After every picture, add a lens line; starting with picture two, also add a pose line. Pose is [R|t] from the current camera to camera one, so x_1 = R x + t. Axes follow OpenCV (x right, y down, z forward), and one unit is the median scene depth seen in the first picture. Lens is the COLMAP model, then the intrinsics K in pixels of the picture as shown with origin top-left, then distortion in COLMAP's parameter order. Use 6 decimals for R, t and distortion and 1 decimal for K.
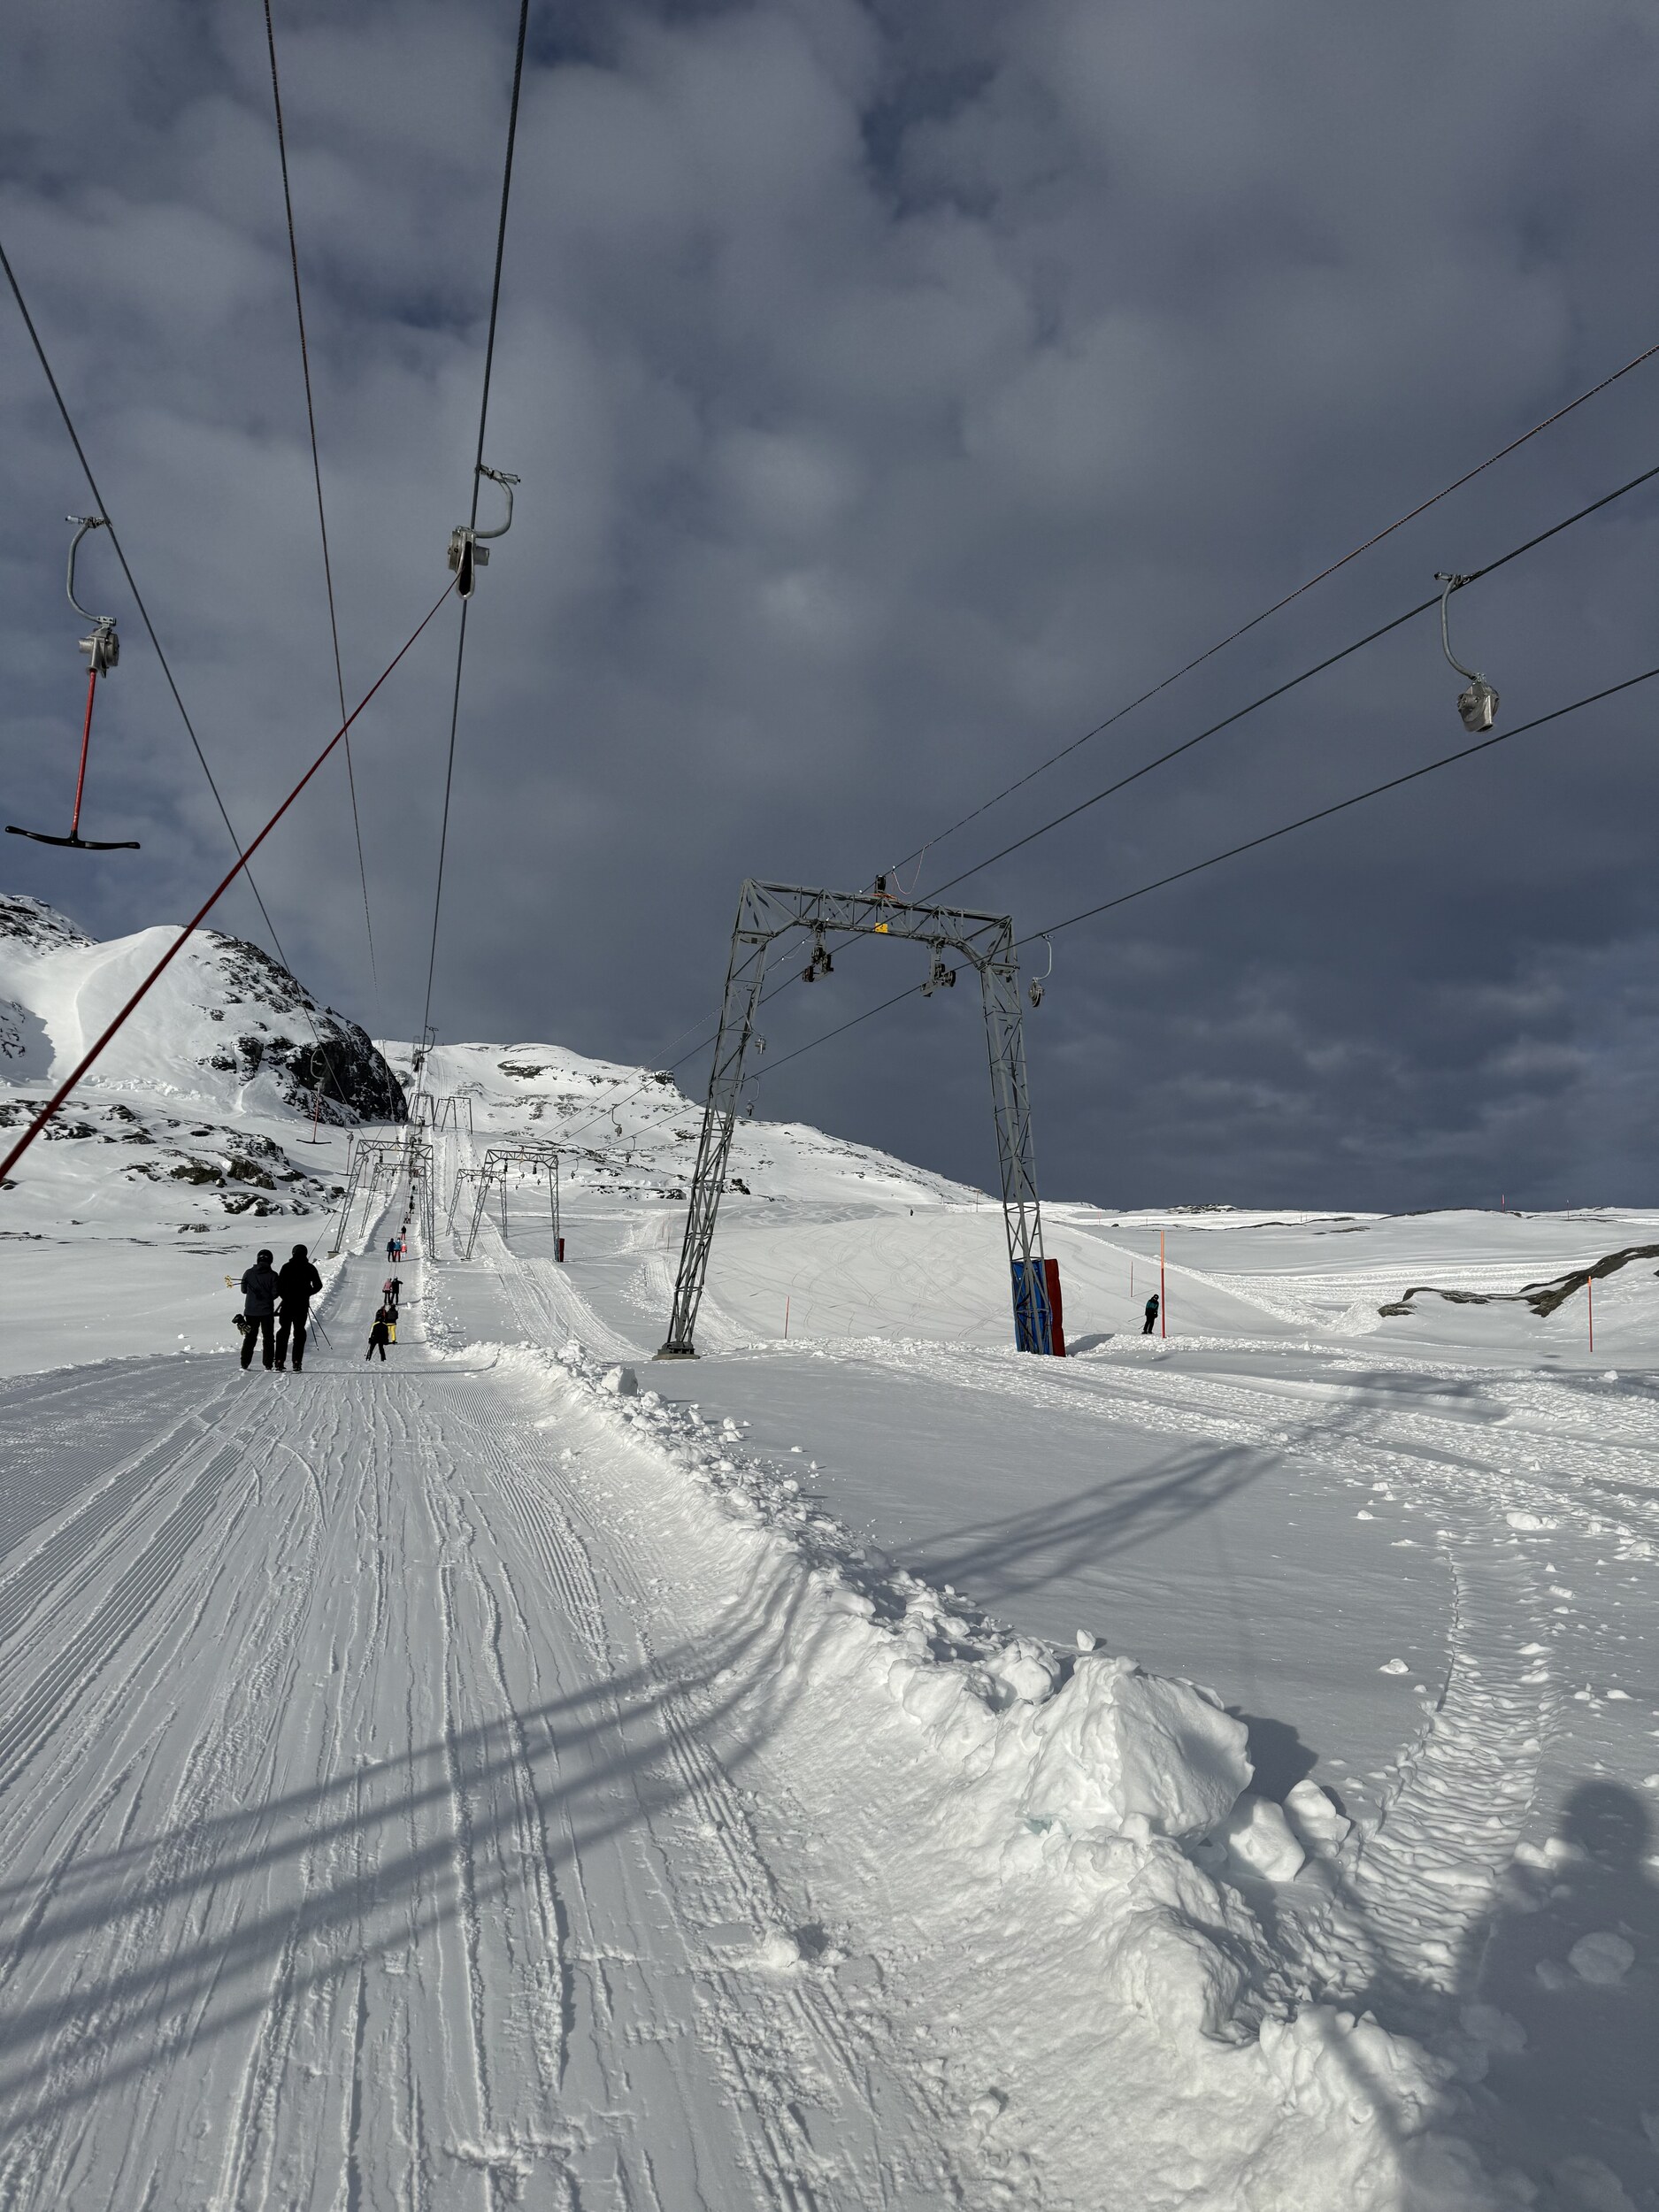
lens RADIAL K [[1540.7, 0, 836.1], [0, 1540.7, 1115.9], [0, 0, 1]] dist [-0.004944, -0.004133]
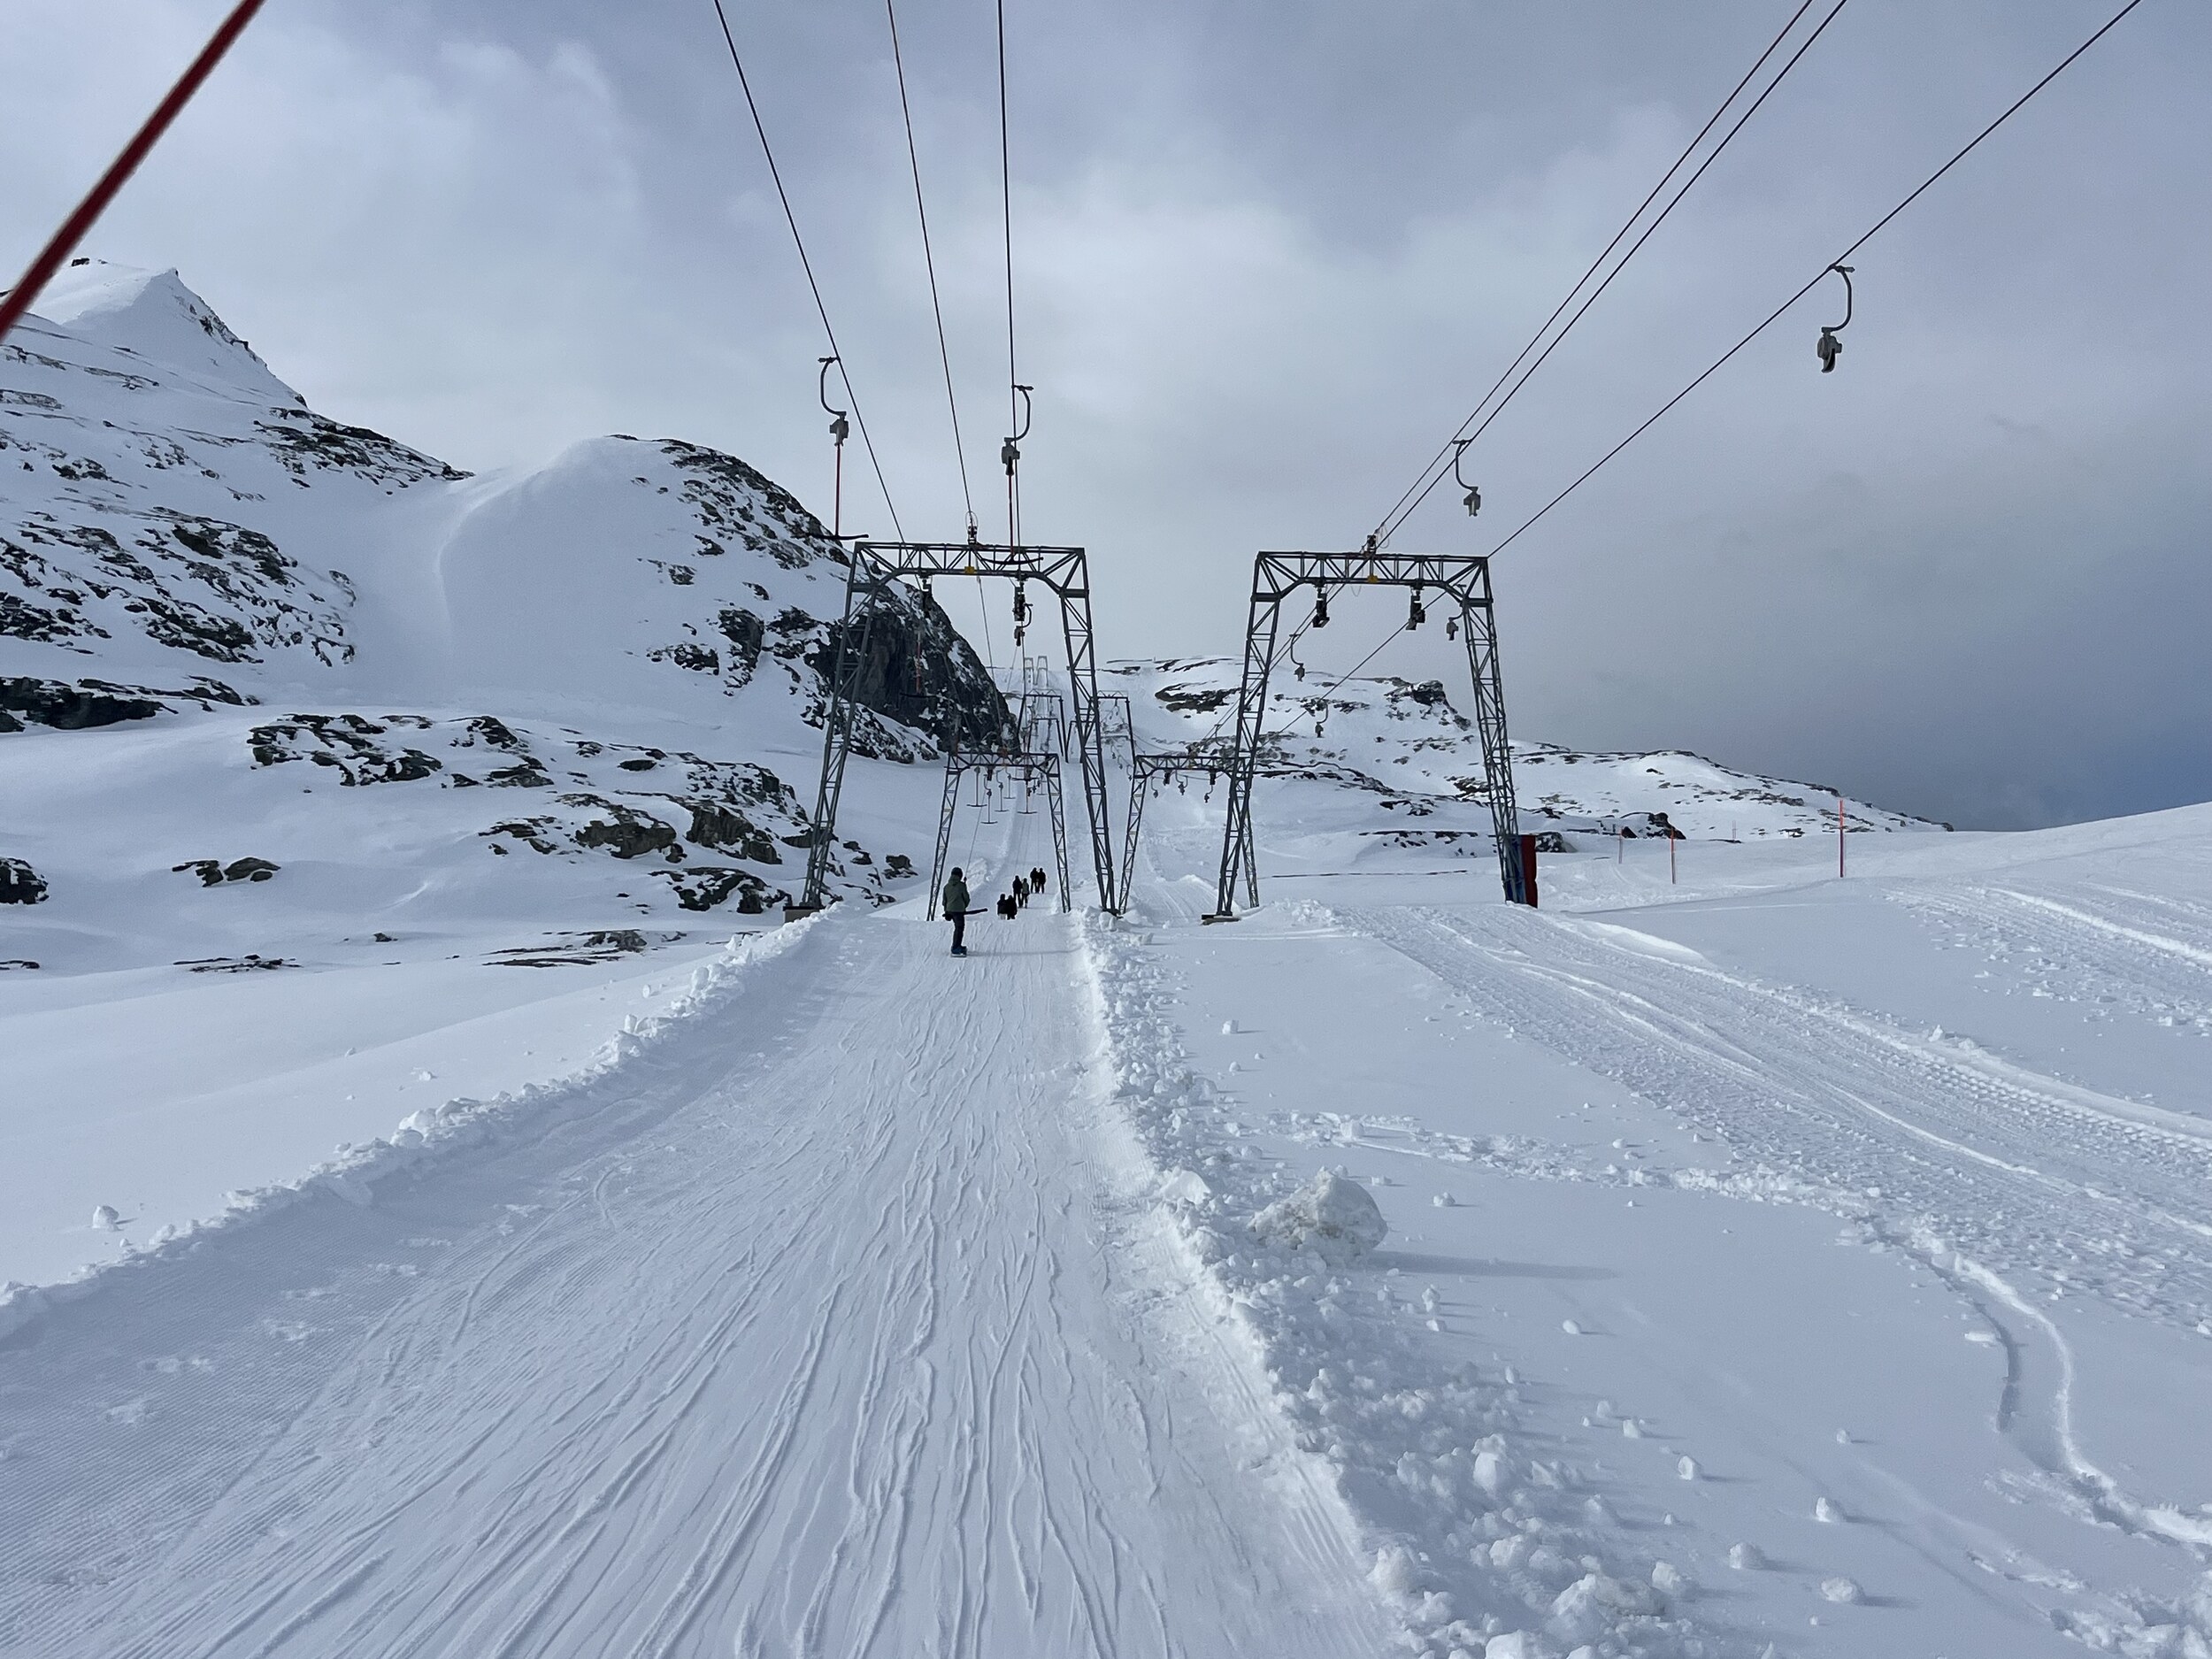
lens RADIAL K [[2434.4, 0, 1101.6], [0, 2434.4, 817.5], [0, 0, 1]] dist [0.082643, 0.000000]
pose [[0.969268, -0.060057, -0.238563, -0.047683], [0.064959, 0.997807, 0.012733, 0.021677], [0.237275, -0.027838, 0.971044, 0.174430]]
